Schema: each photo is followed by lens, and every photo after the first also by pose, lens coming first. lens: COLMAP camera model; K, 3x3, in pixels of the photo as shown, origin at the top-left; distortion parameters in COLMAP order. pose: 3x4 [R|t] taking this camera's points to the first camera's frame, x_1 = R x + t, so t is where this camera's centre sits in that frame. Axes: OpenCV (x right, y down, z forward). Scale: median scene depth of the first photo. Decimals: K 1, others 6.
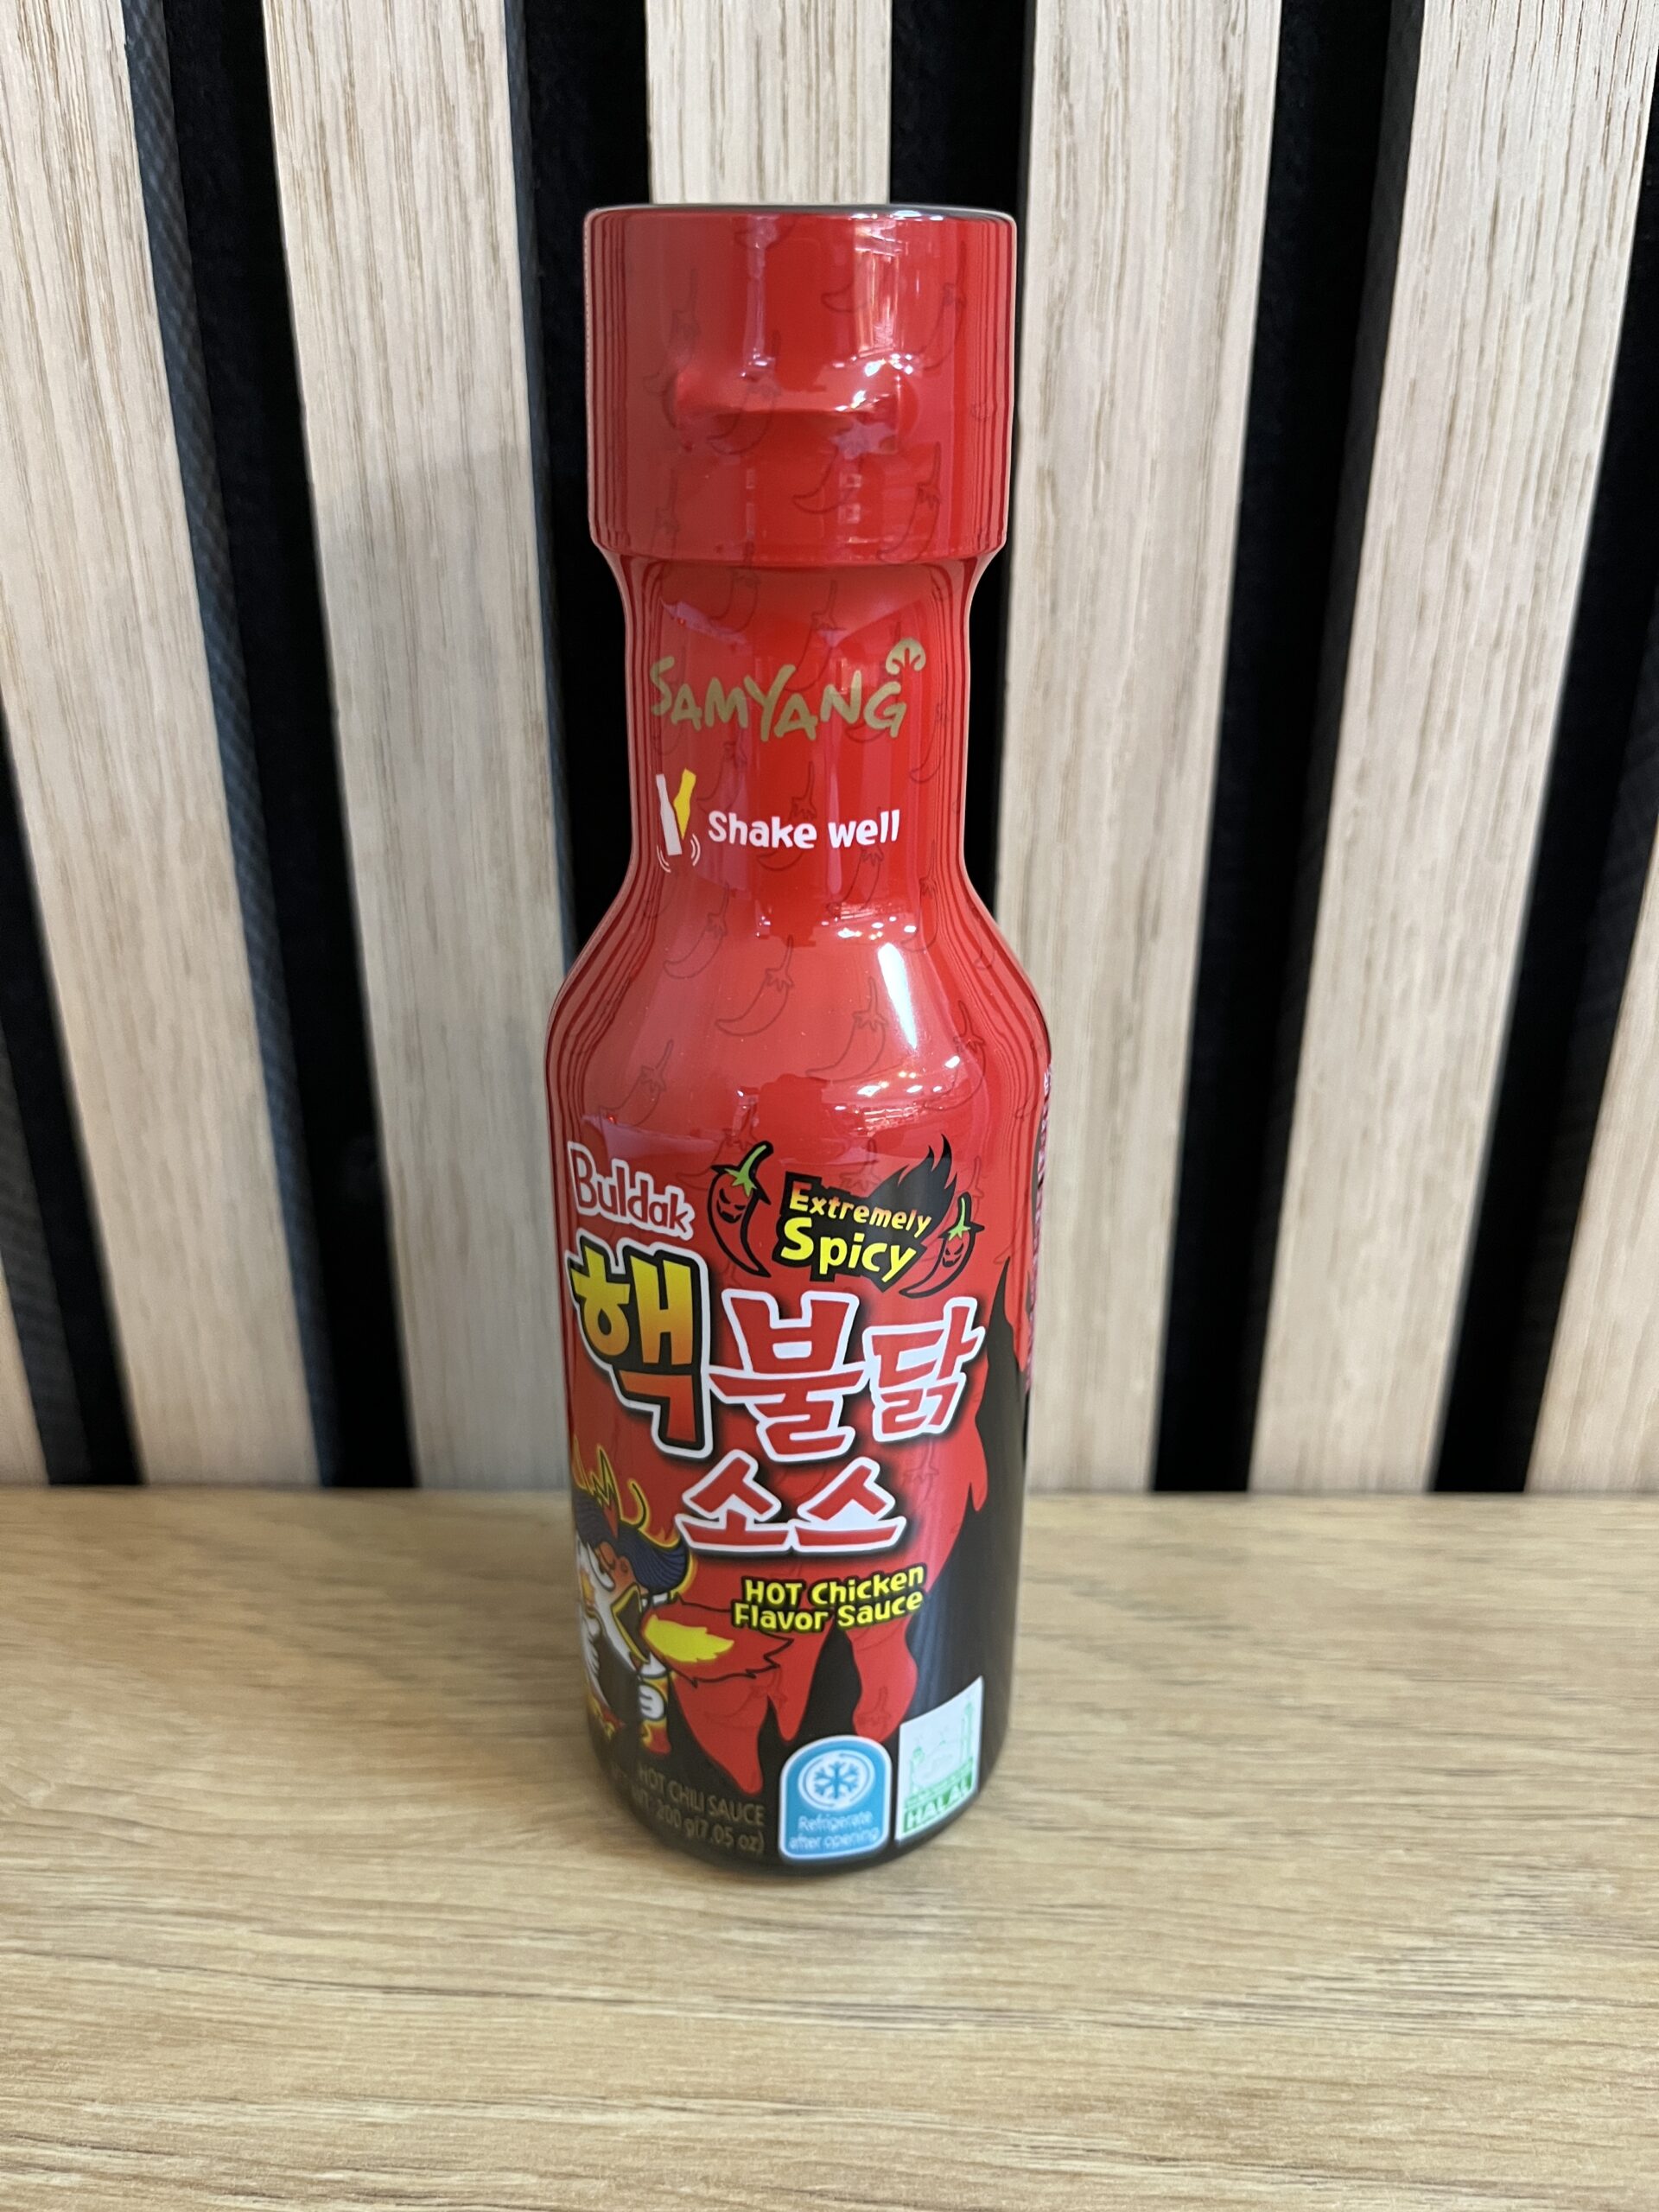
lens RADIAL K [[1721.3, 0, 839.9], [0, 1721.3, 1096.4], [0, 0, 1]] dist [0.098786, -0.167217]
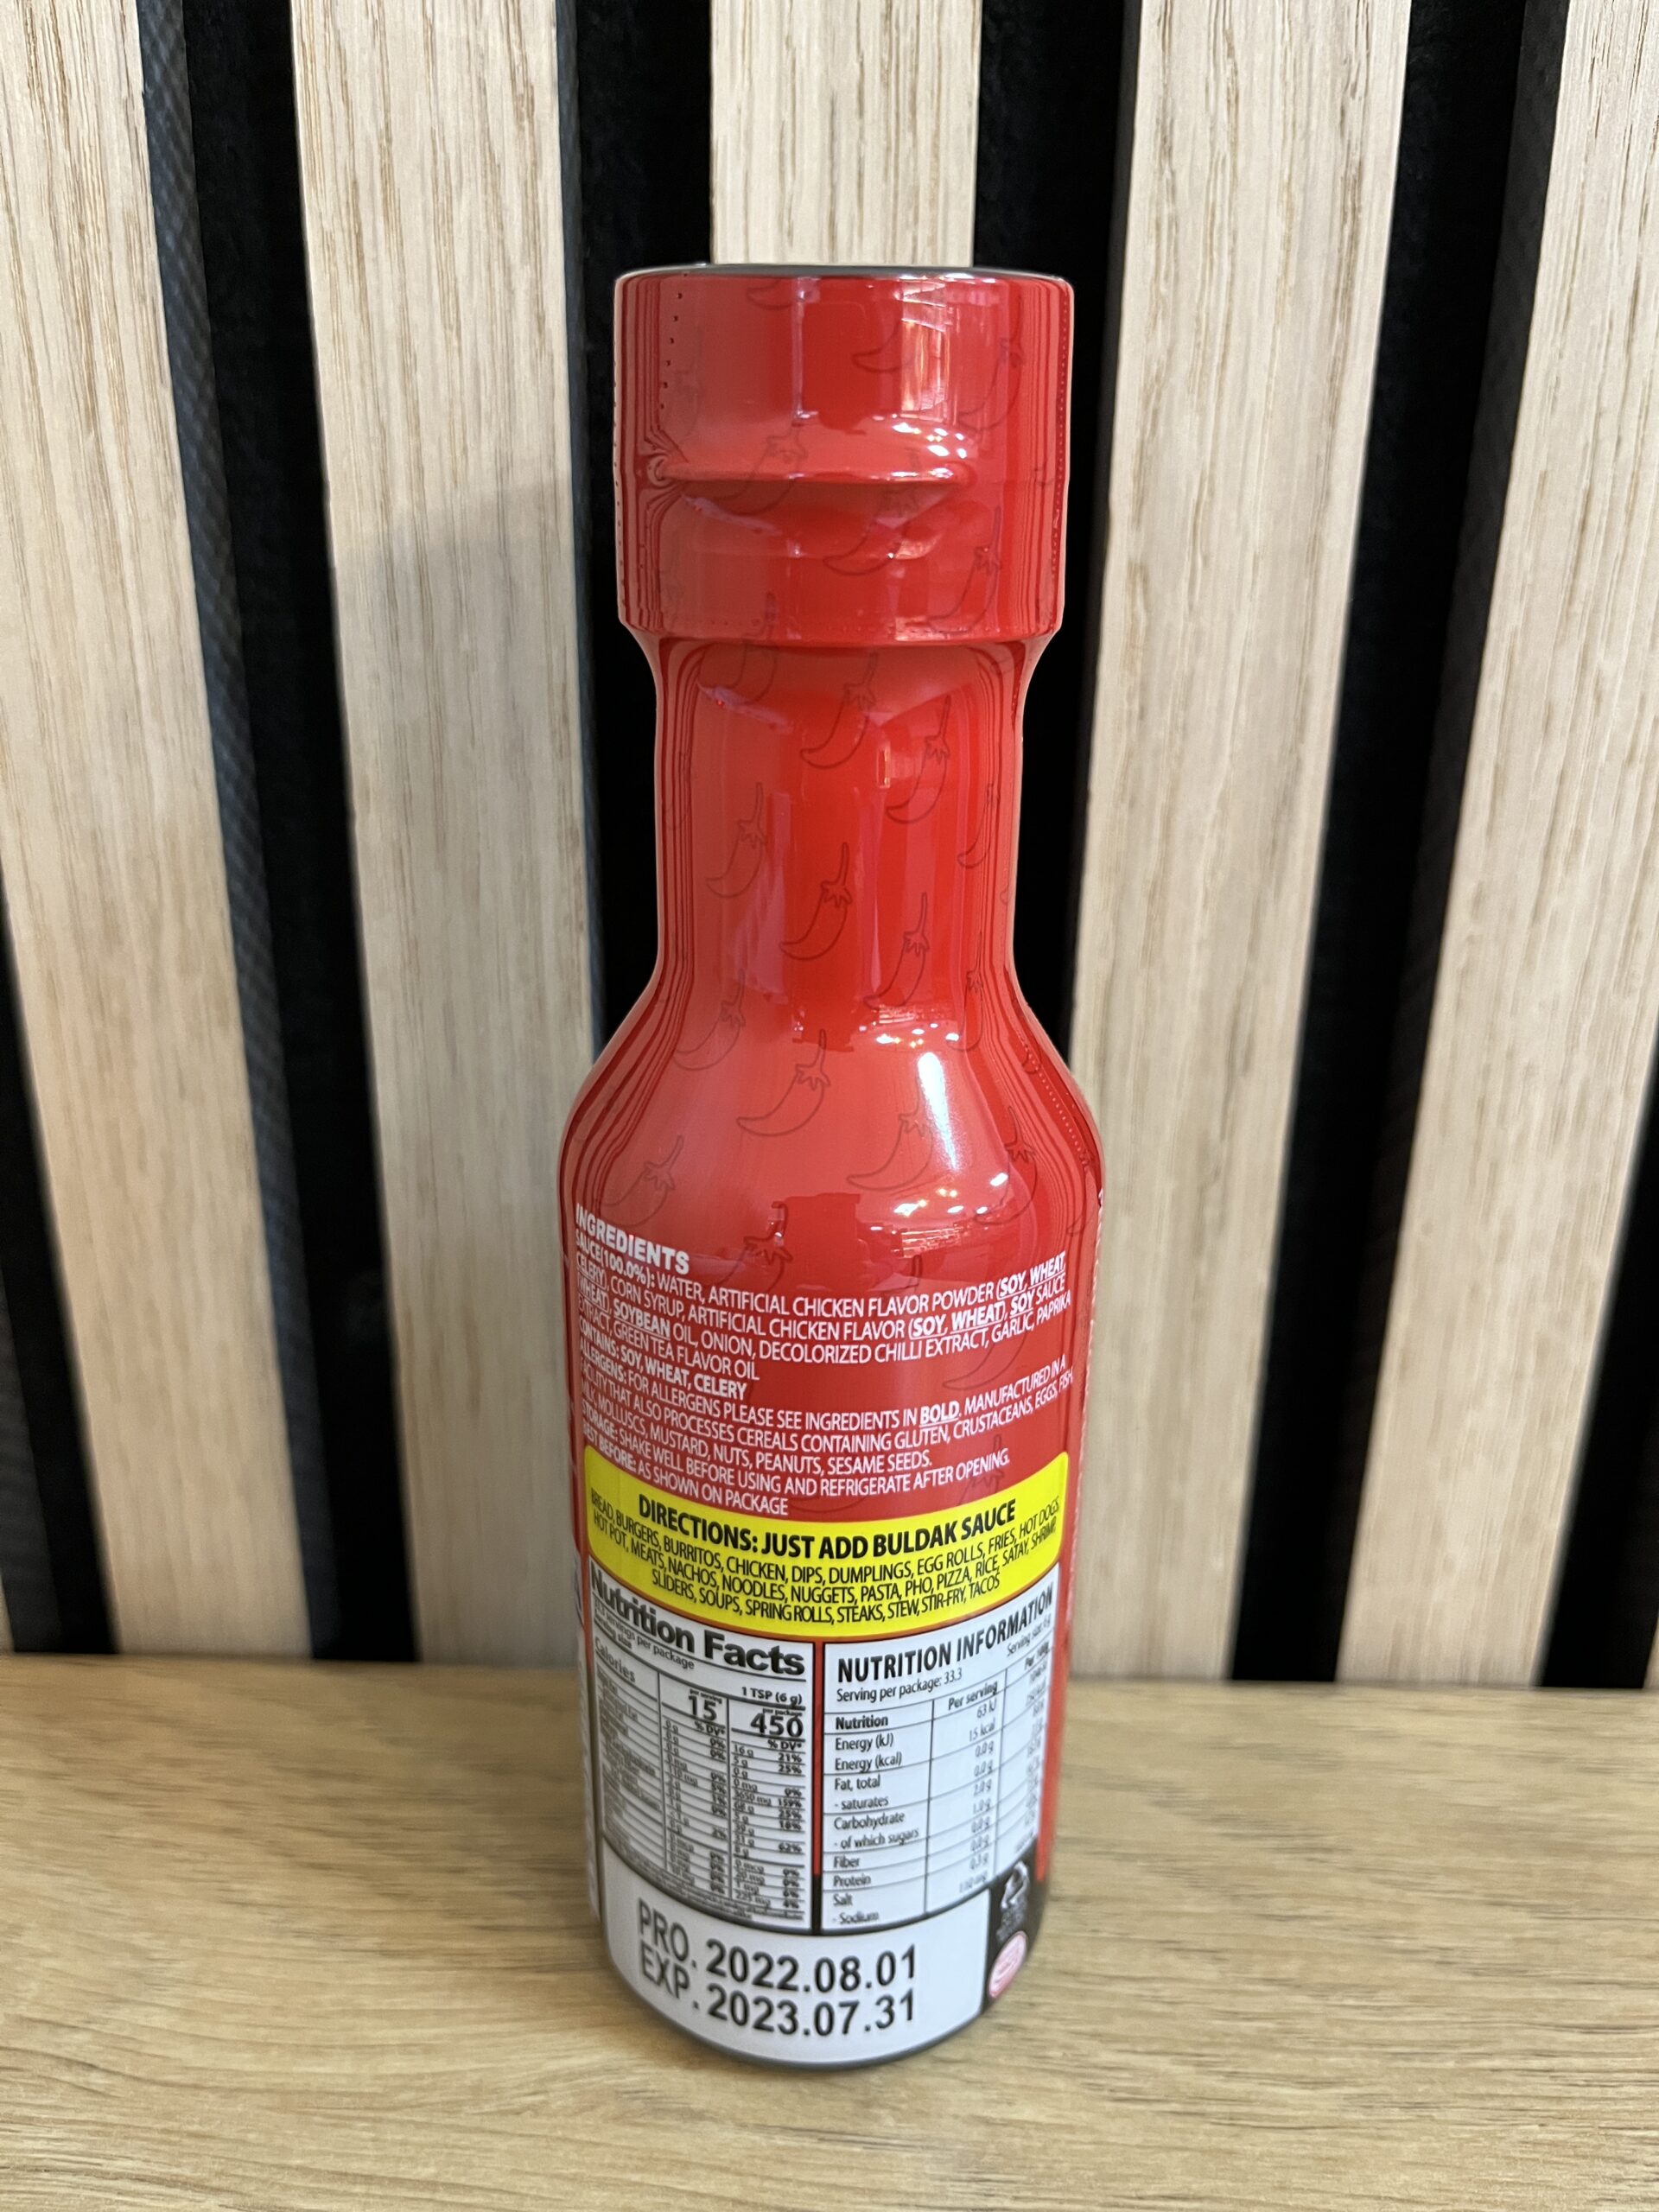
lens RADIAL K [[1693.6, 0, 834.5], [0, 1693.6, 1100.2], [0, 0, 1]] dist [0.091988, -0.152836]
pose [[0.999884, 0.014650, -0.004061, -0.032257], [-0.014831, 0.998685, -0.049075, -0.032393], [0.003337, 0.049130, 0.998787, 0.115937]]
